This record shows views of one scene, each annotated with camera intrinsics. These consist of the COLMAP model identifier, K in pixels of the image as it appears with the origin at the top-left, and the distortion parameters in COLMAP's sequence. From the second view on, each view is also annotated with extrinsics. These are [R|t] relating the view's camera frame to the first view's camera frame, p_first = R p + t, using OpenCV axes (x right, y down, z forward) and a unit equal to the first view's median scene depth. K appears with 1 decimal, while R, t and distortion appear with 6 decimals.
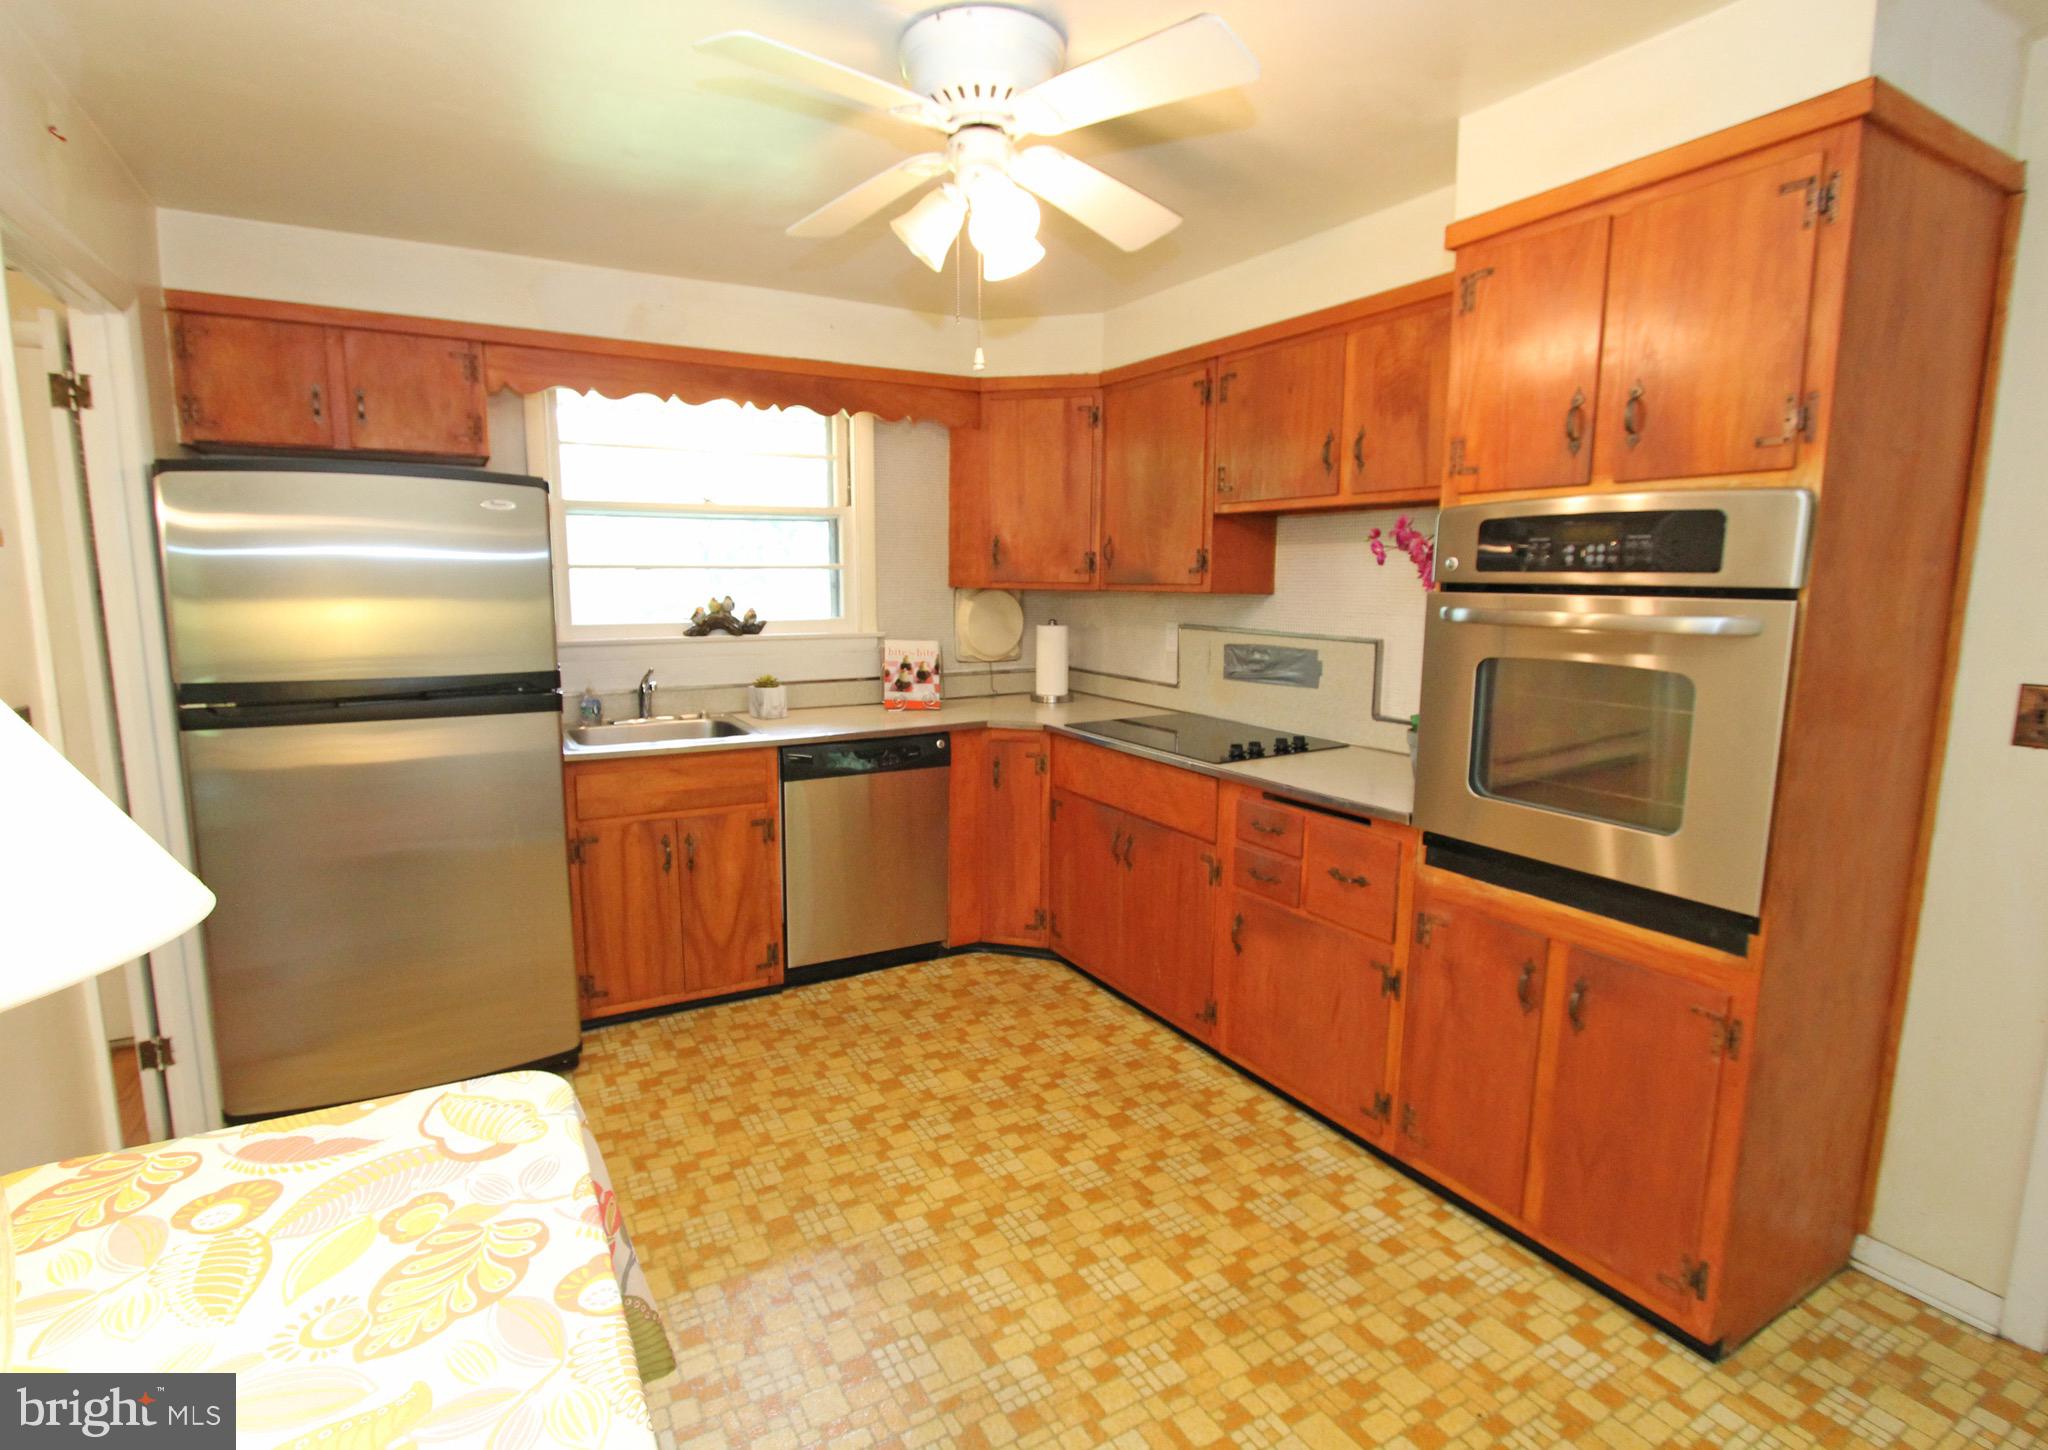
lens RADIAL K [[996.5, 0, 984.7], [0, 996.5, 726.6], [0, 0, 1]] dist [-0.017370, 0.000138]
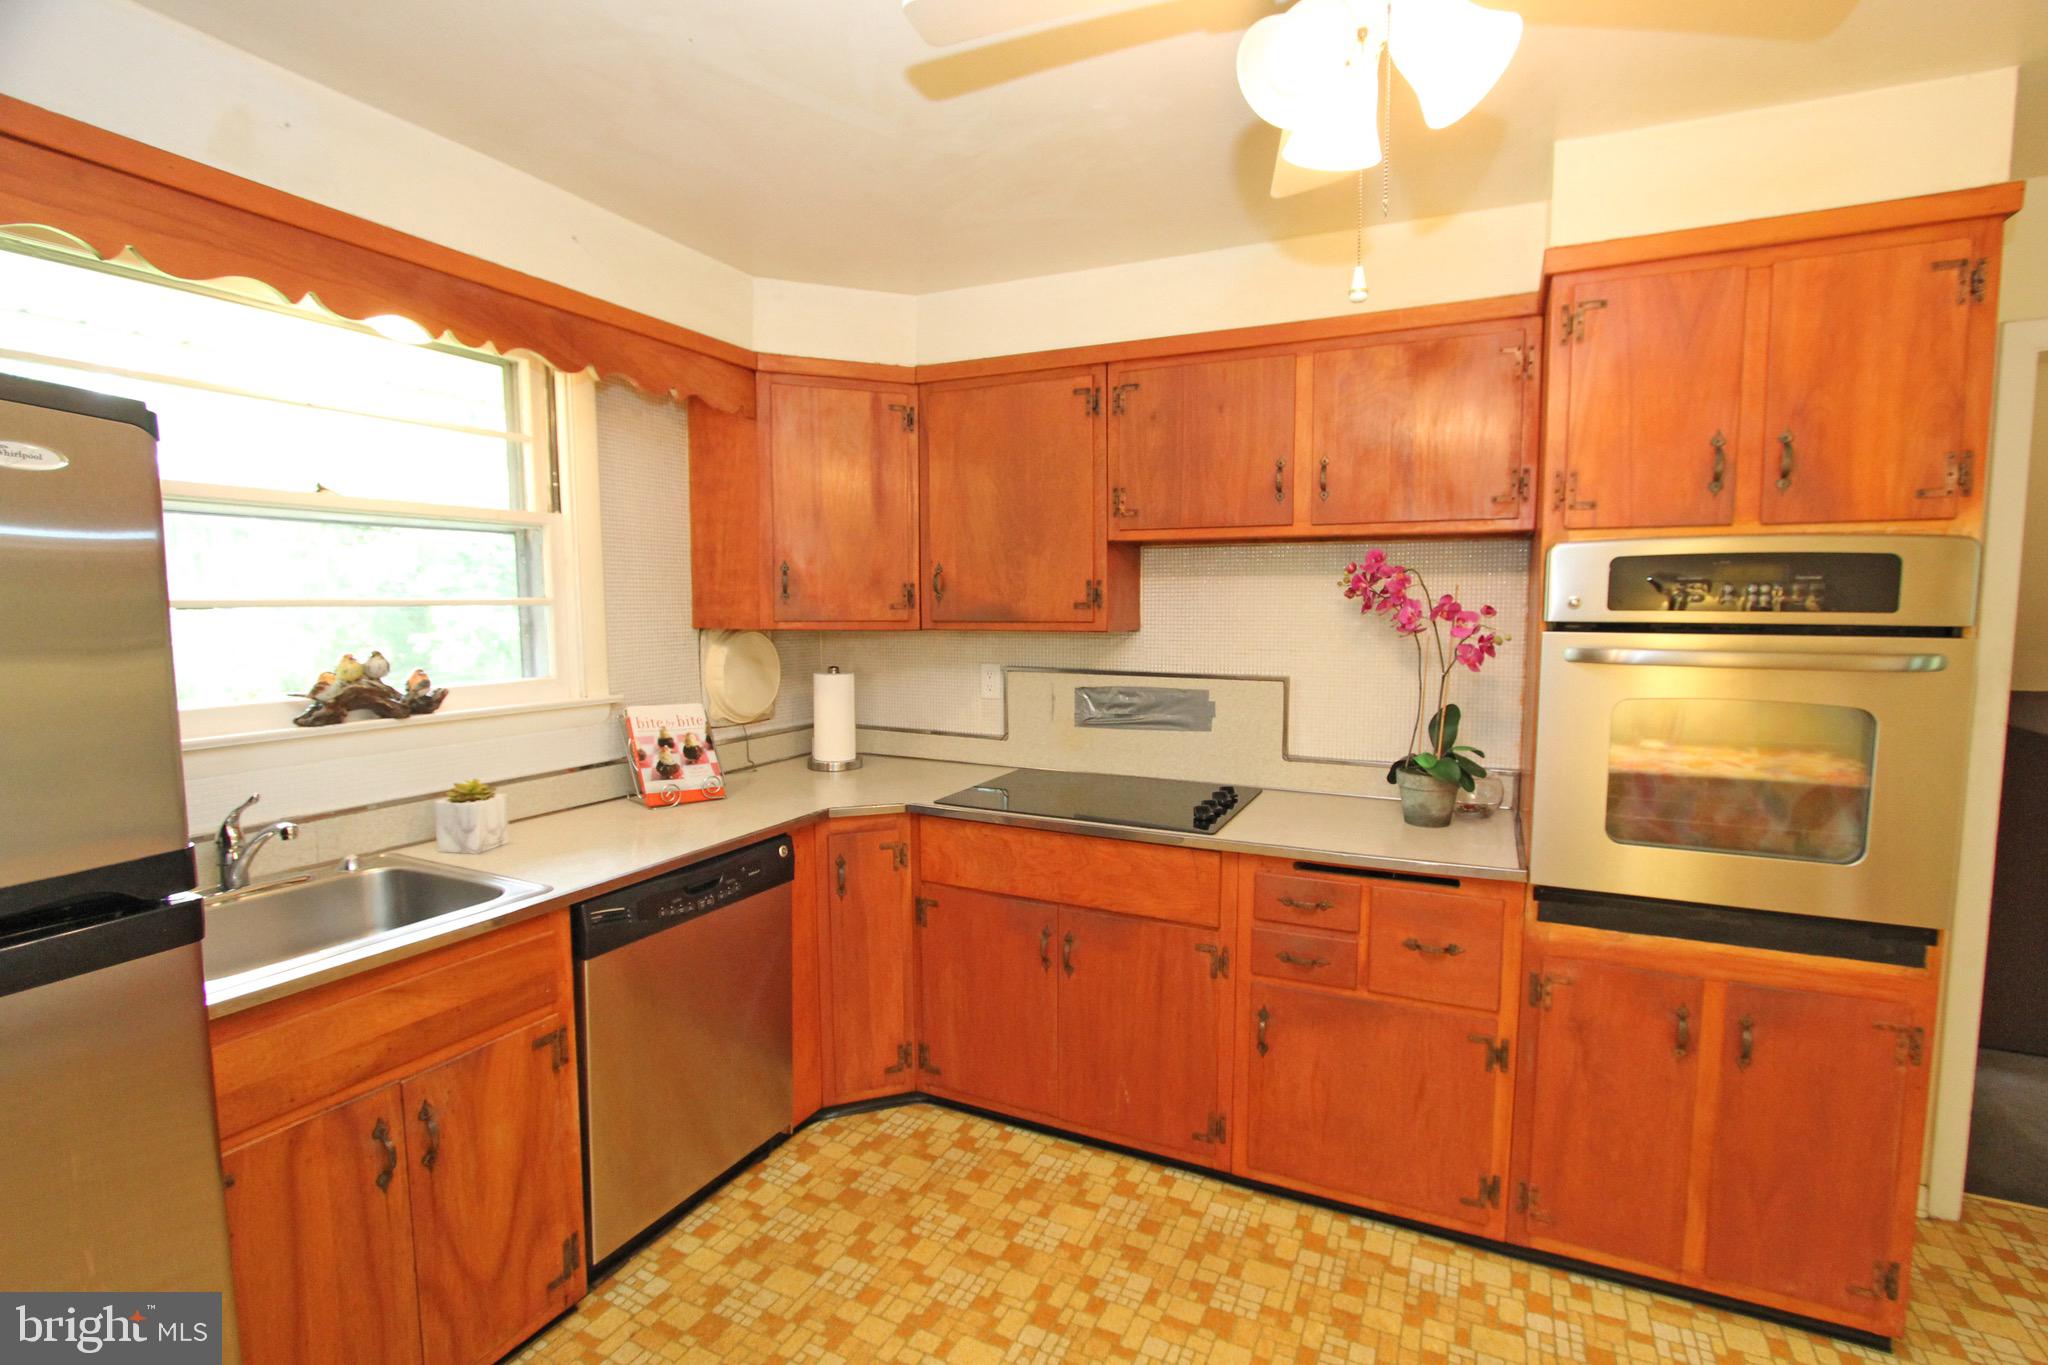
lens RADIAL K [[937.0, 0, 1049.3], [0, 937.0, 686.5], [0, 0, 1]] dist [-0.019107, 0.001217]
pose [[0.808942, -0.054972, 0.585313, -0.293104], [0.090943, 0.995335, -0.032208, -0.064783], [-0.580812, 0.079284, 0.810167, 0.370110]]
